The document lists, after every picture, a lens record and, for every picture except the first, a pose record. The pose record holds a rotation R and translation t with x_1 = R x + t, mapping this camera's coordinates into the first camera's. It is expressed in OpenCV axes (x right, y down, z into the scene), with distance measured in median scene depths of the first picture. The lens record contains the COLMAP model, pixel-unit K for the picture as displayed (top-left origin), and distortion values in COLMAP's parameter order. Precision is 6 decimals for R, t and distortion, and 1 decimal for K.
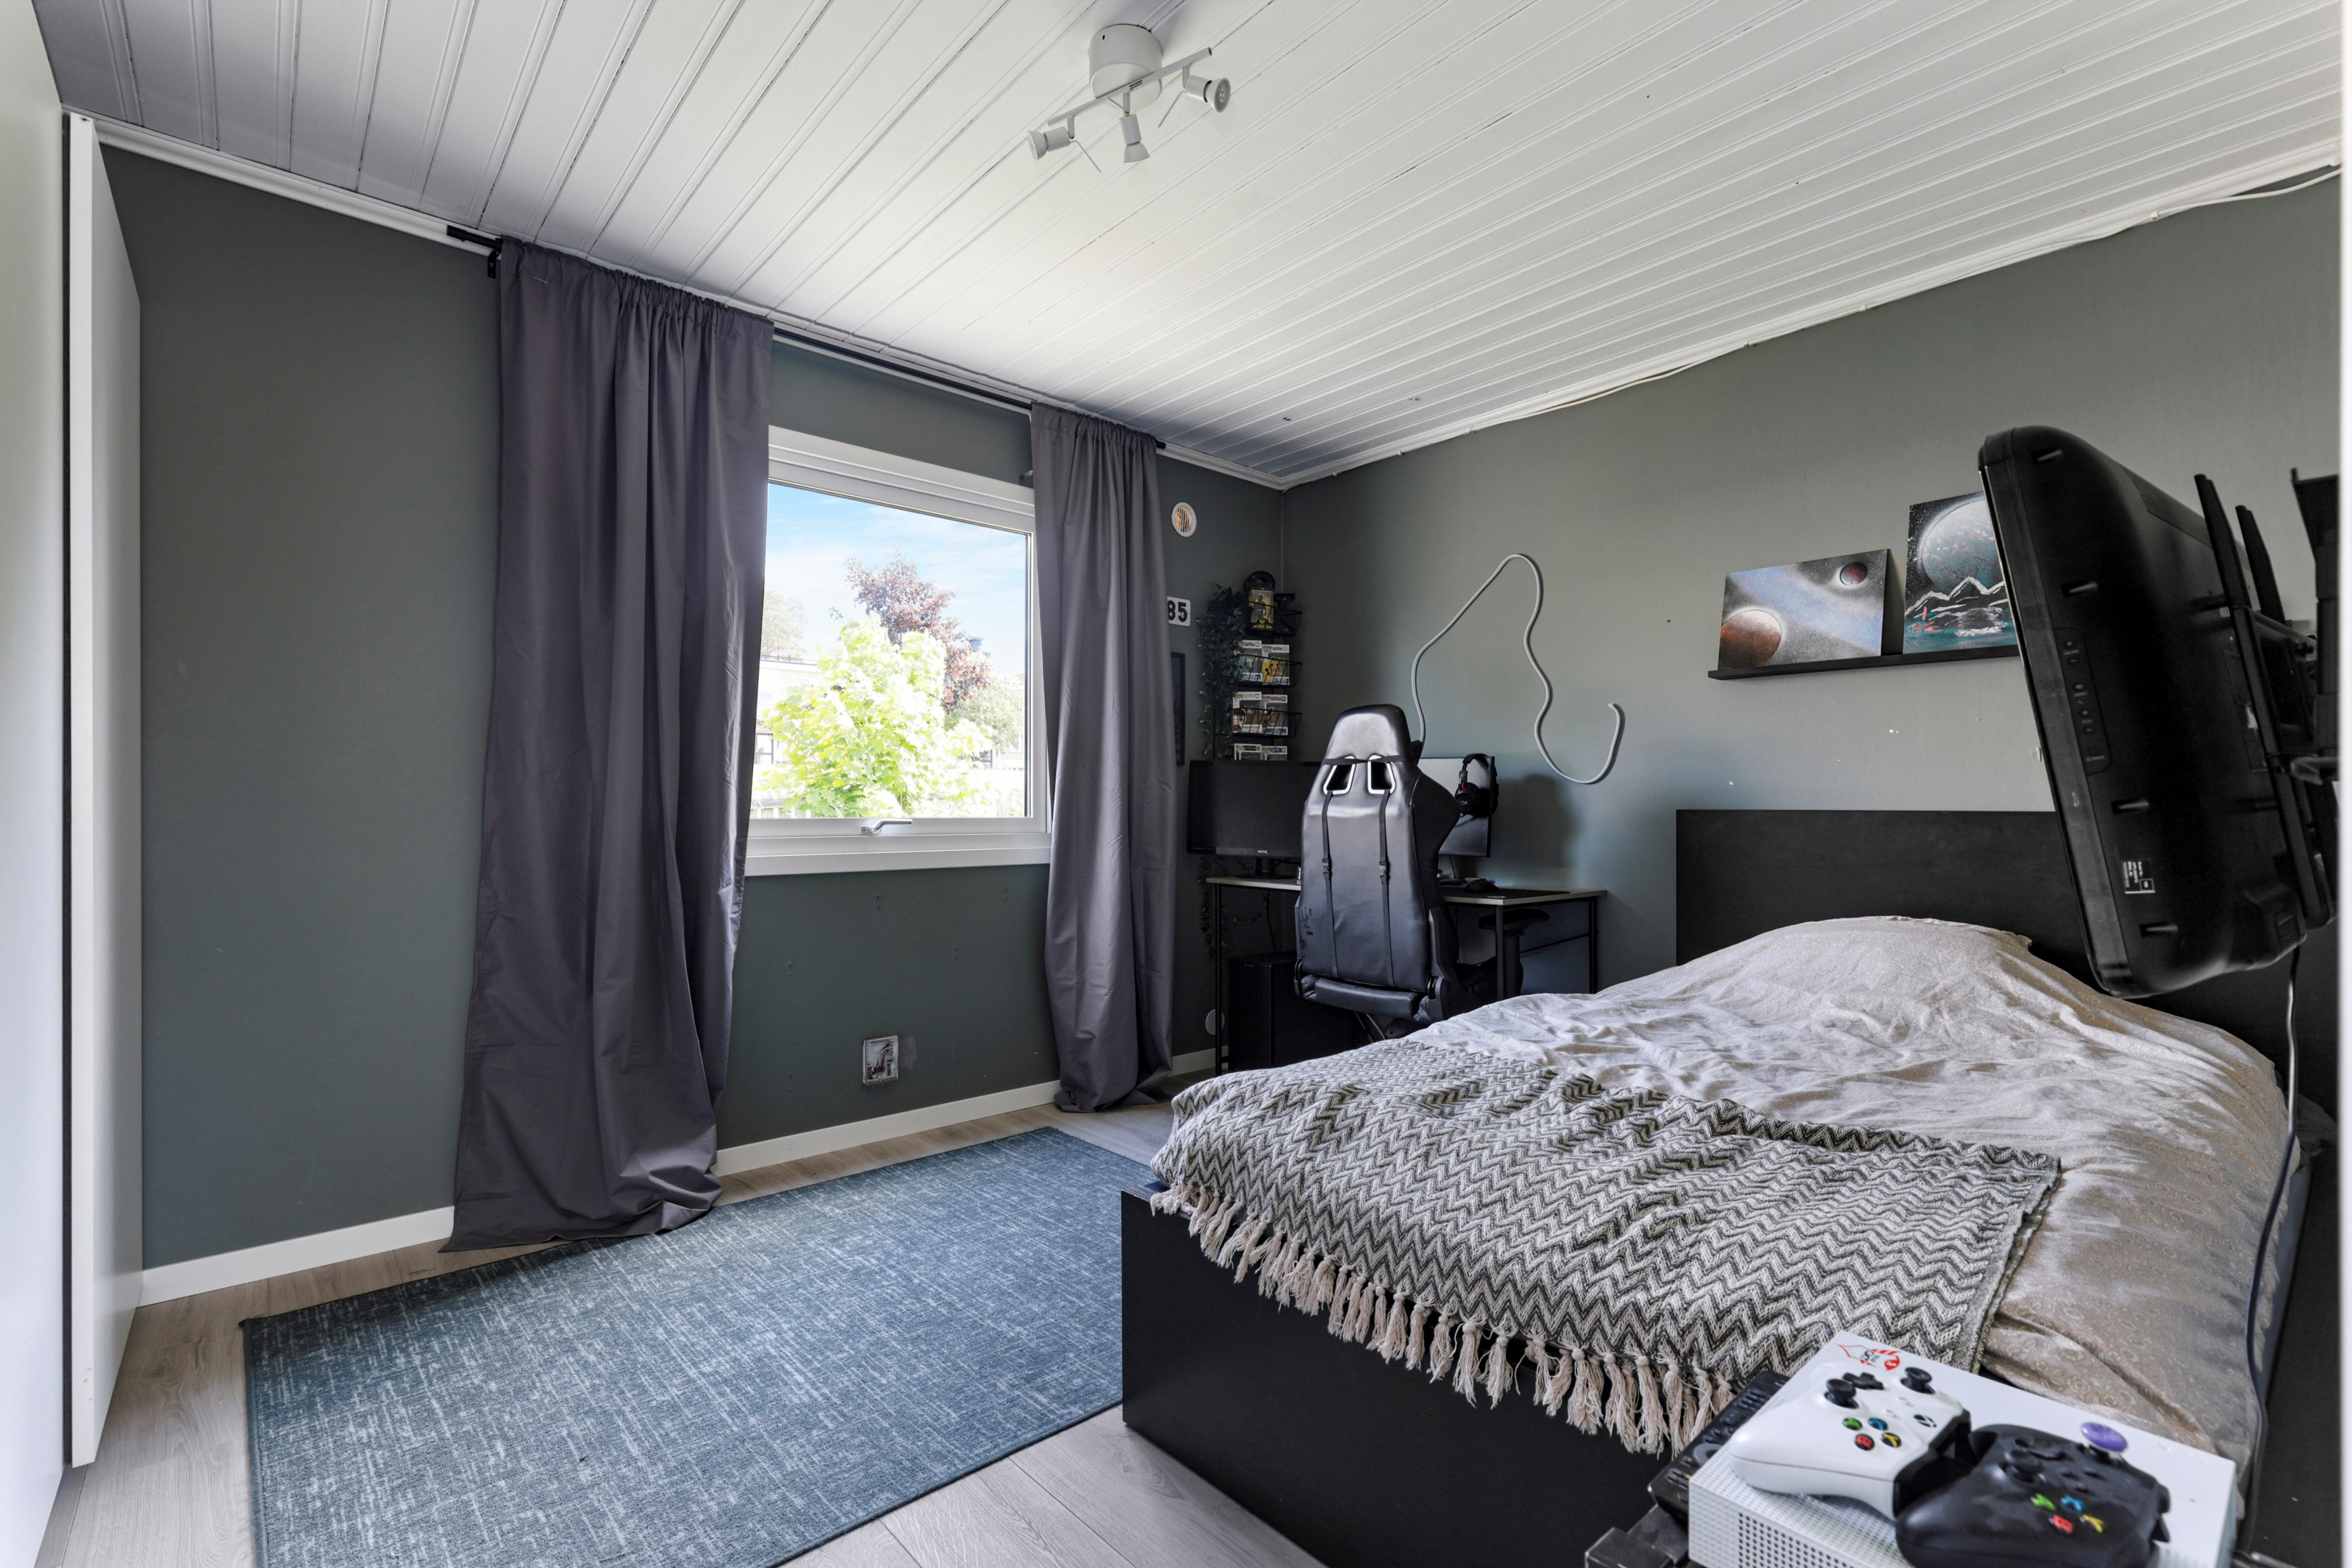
lens RADIAL K [[1046.9, 0, 1185.9], [0, 1046.9, 797.9], [0, 0, 1]] dist [0.005042, 0.000676]
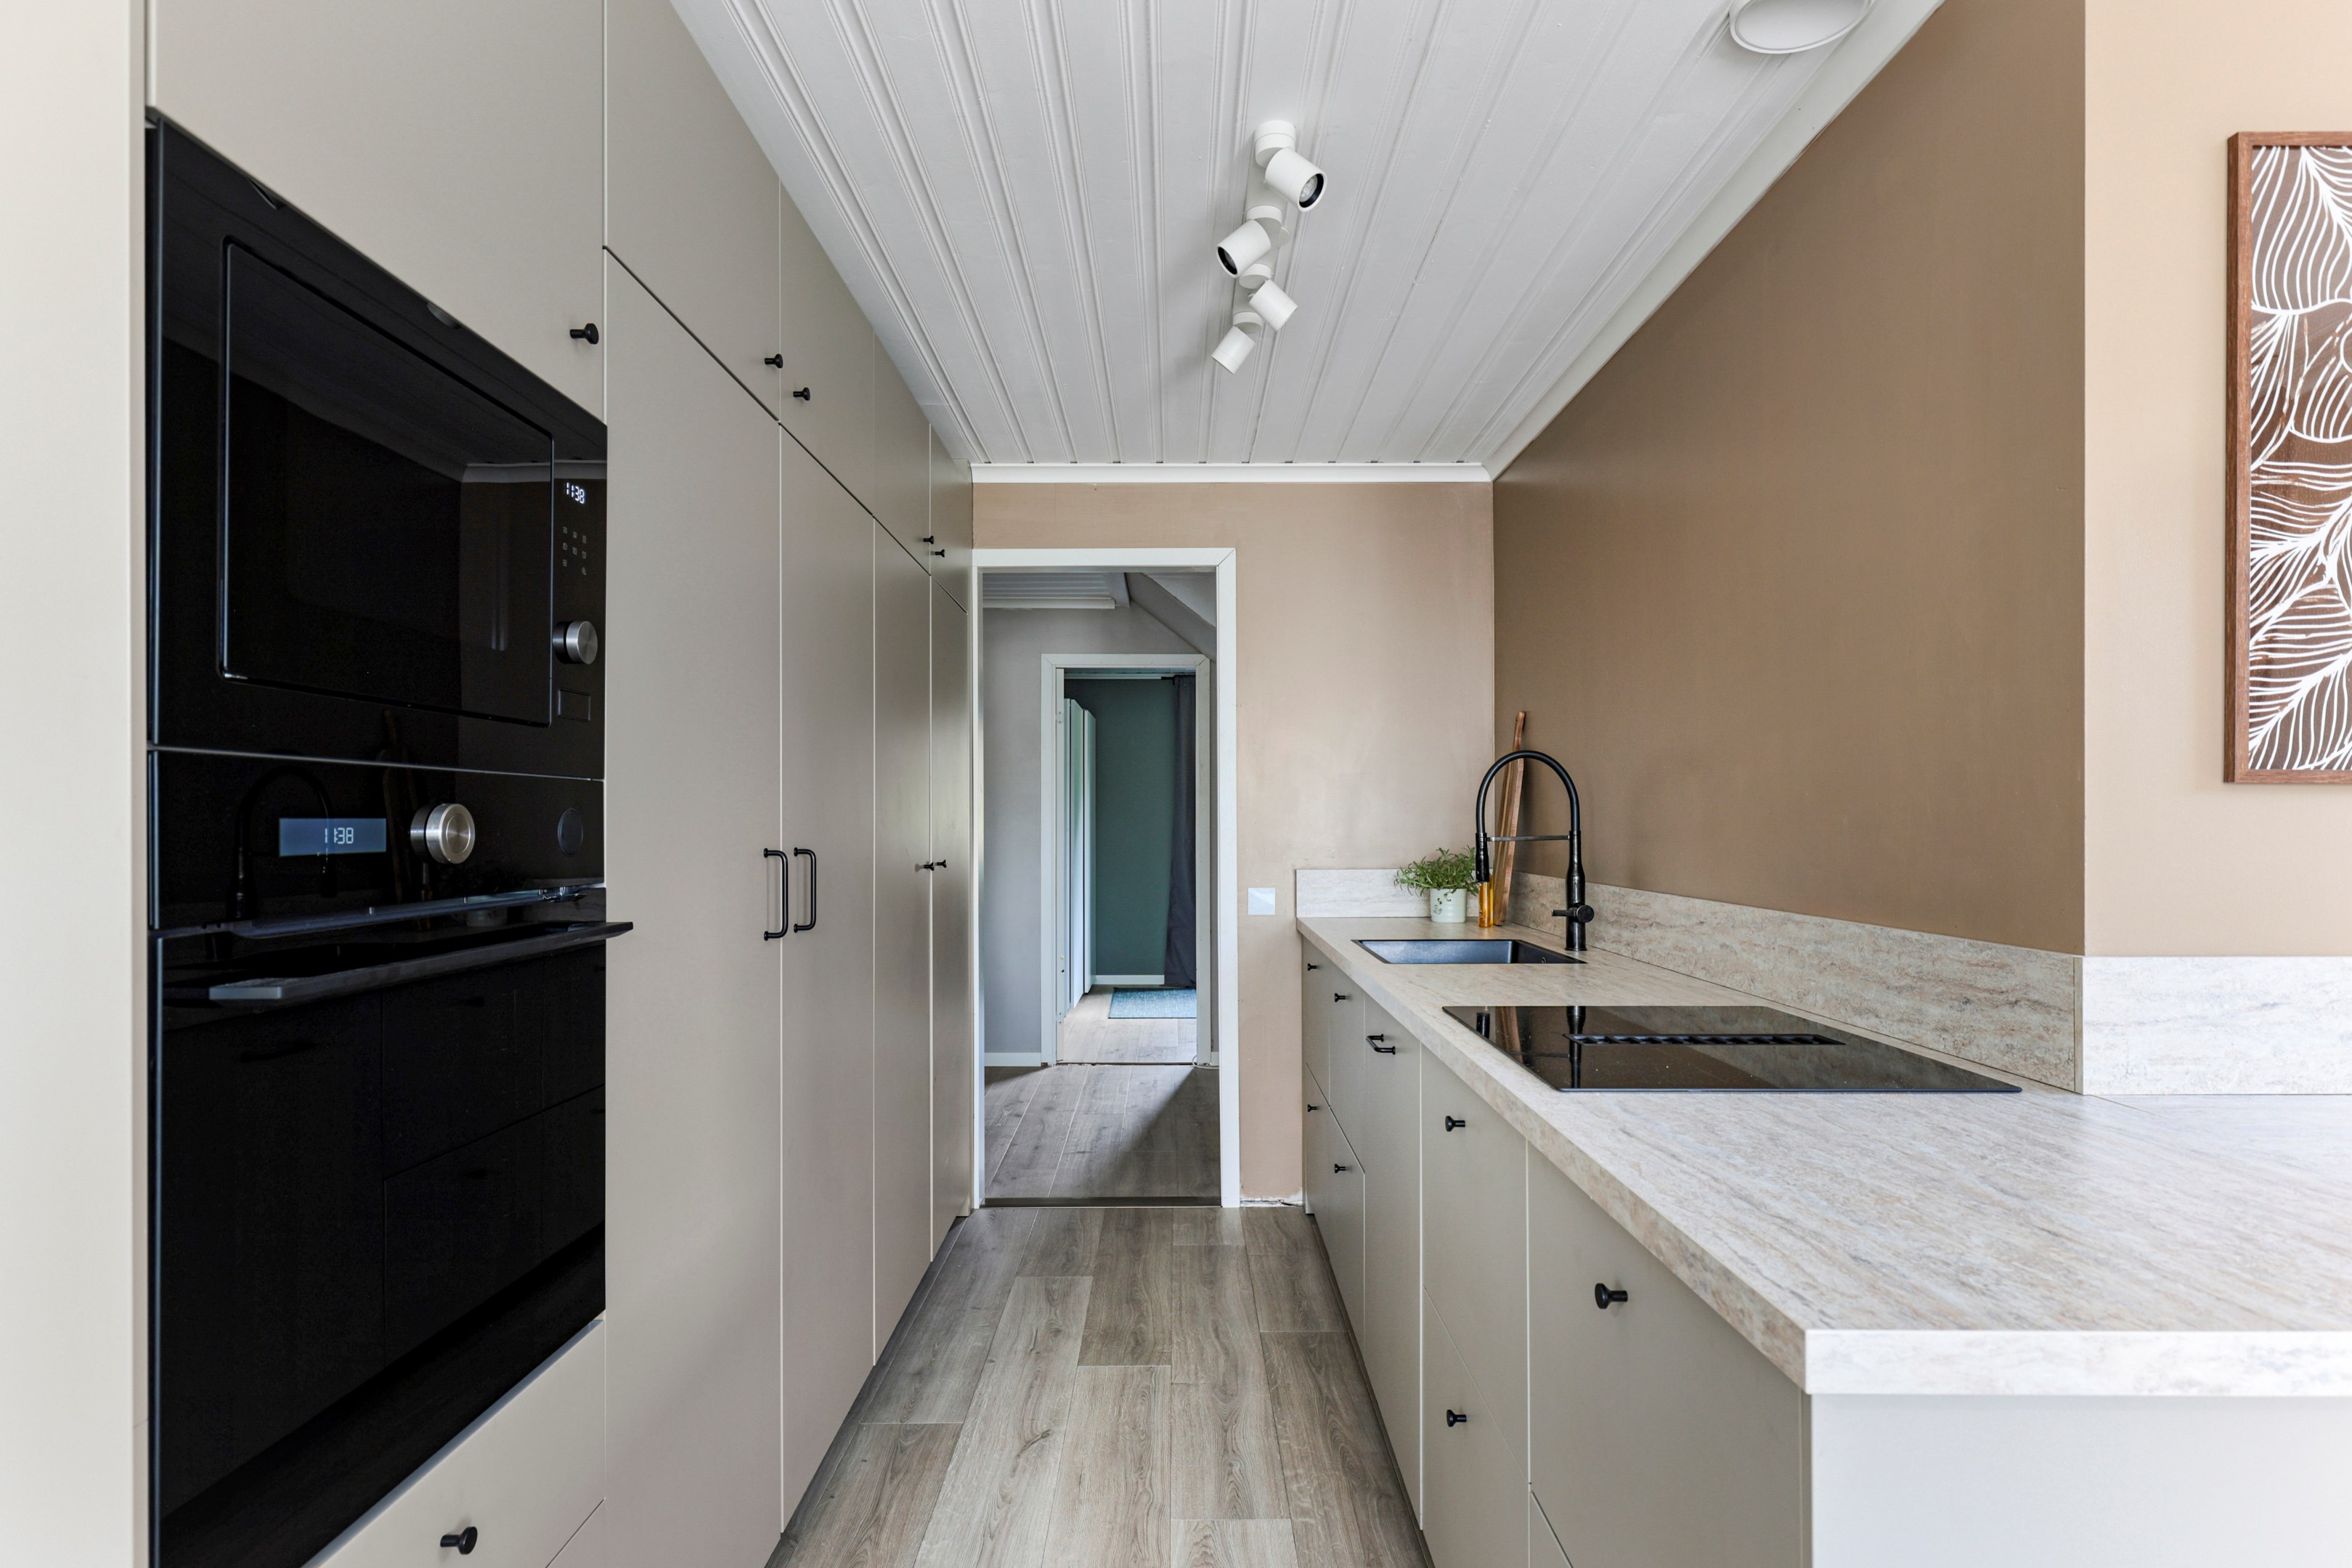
lens RADIAL K [[1215.2, 0, 1177.7], [0, 1215.2, 825.2], [0, 0, 1]] dist [-0.002877, -0.002011]
pose [[0.748958, 0.006726, -0.662583, 2.127448], [-0.002870, 0.999972, 0.006907, -0.108887], [0.662611, -0.003272, 0.748957, -2.080986]]
